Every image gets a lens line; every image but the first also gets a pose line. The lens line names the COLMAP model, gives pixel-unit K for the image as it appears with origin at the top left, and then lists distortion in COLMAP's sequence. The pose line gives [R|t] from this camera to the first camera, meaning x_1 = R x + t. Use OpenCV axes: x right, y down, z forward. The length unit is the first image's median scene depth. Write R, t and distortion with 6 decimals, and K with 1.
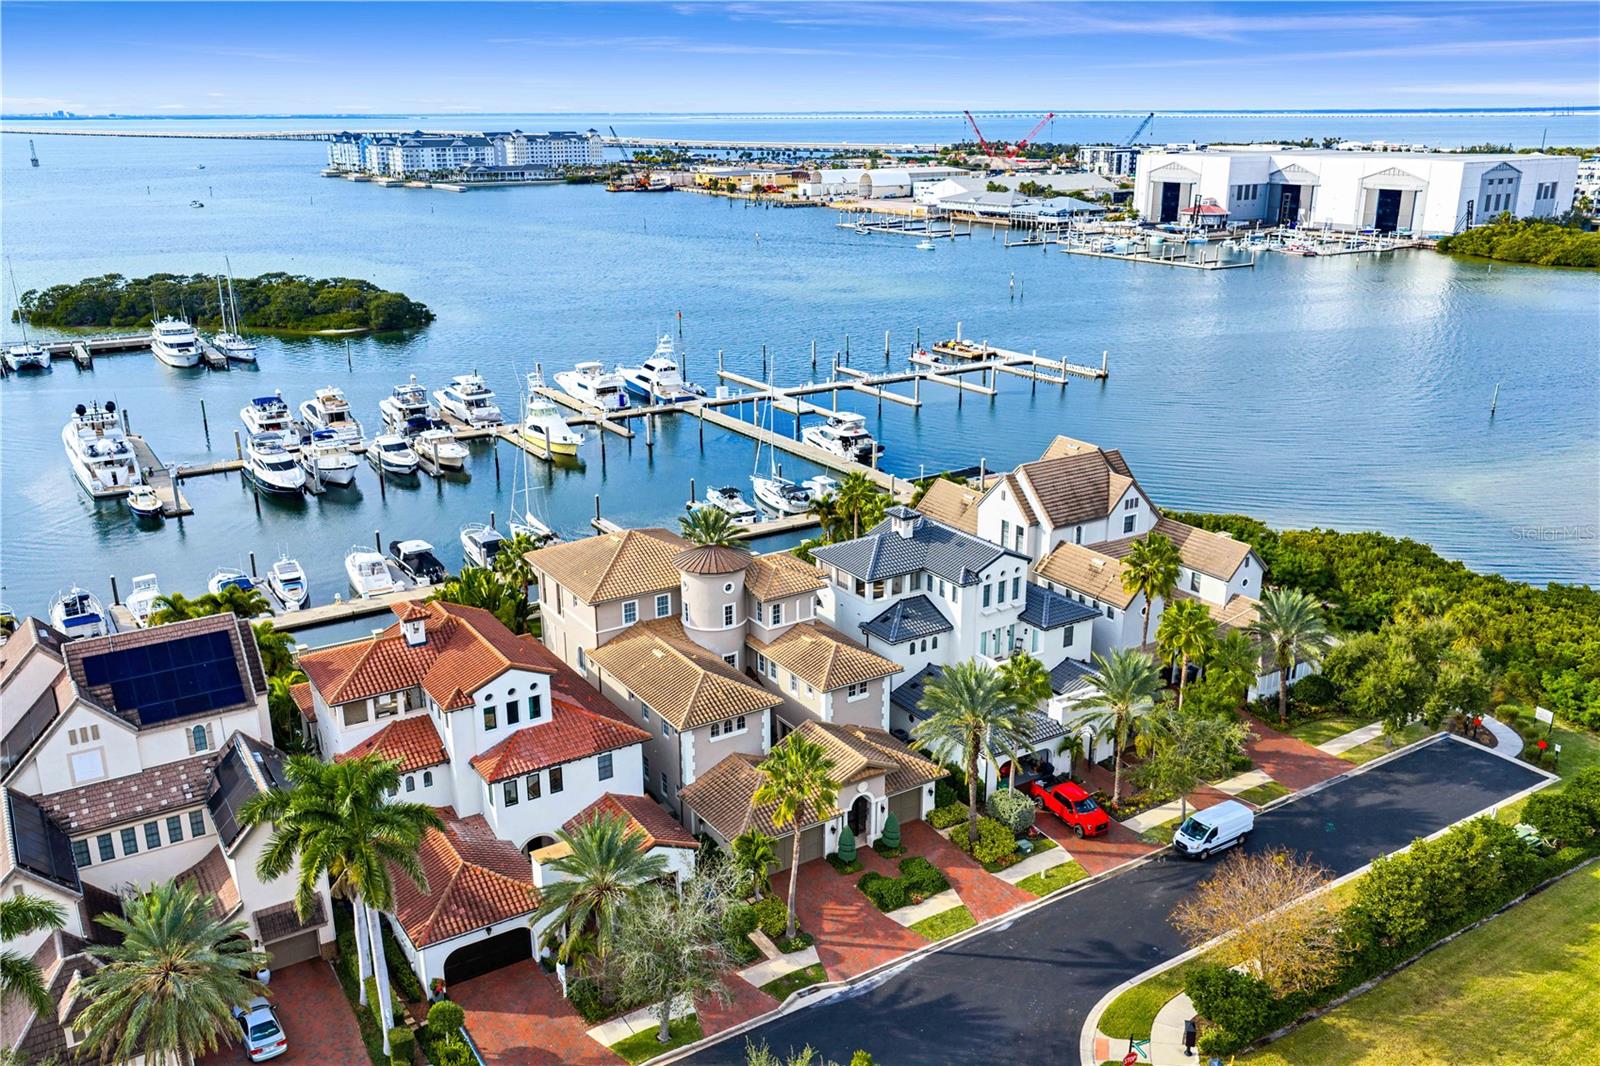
lens RADIAL K [[1318.0, 0, 800.0], [0, 1318.0, 533.0], [0, 0, 1]] dist [0.040396, -0.073123]
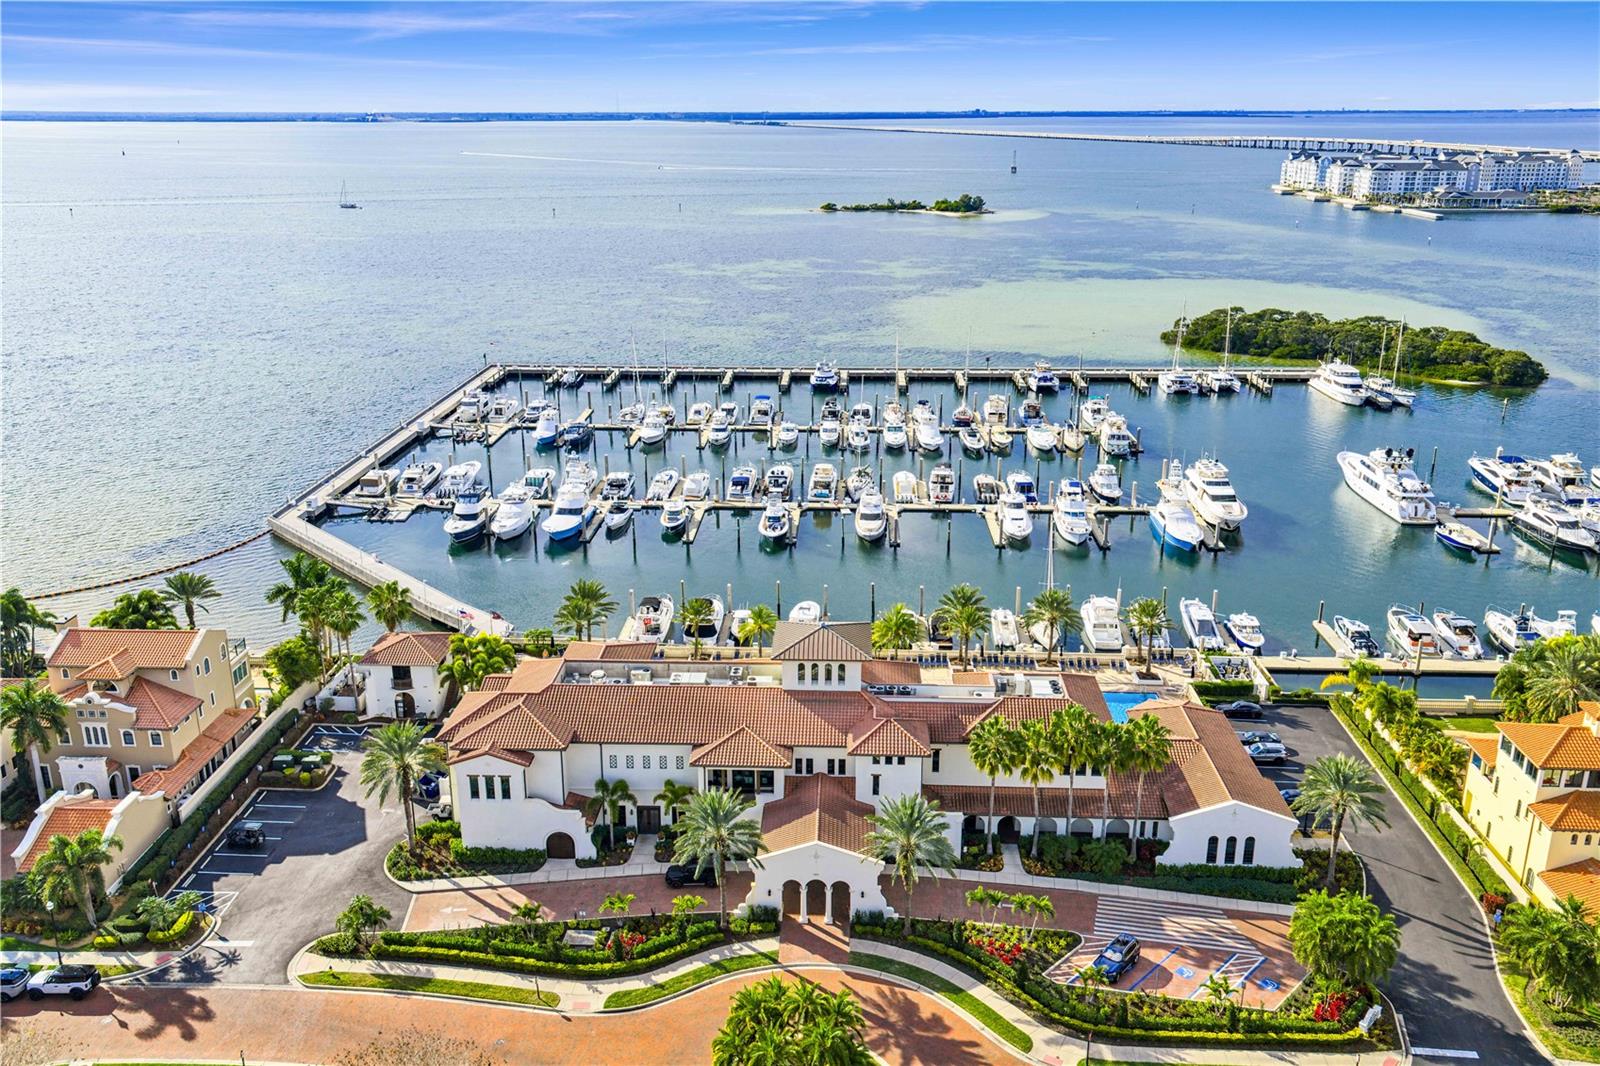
lens RADIAL K [[1318.0, 0, 800.0], [0, 1318.0, 533.0], [0, 0, 1]] dist [0.040396, -0.073123]
pose [[0.811397, 0.180108, -0.556054, -0.141628], [-0.181056, 0.981996, 0.053875, 0.007995], [0.555746, 0.056963, 0.829398, -0.175726]]
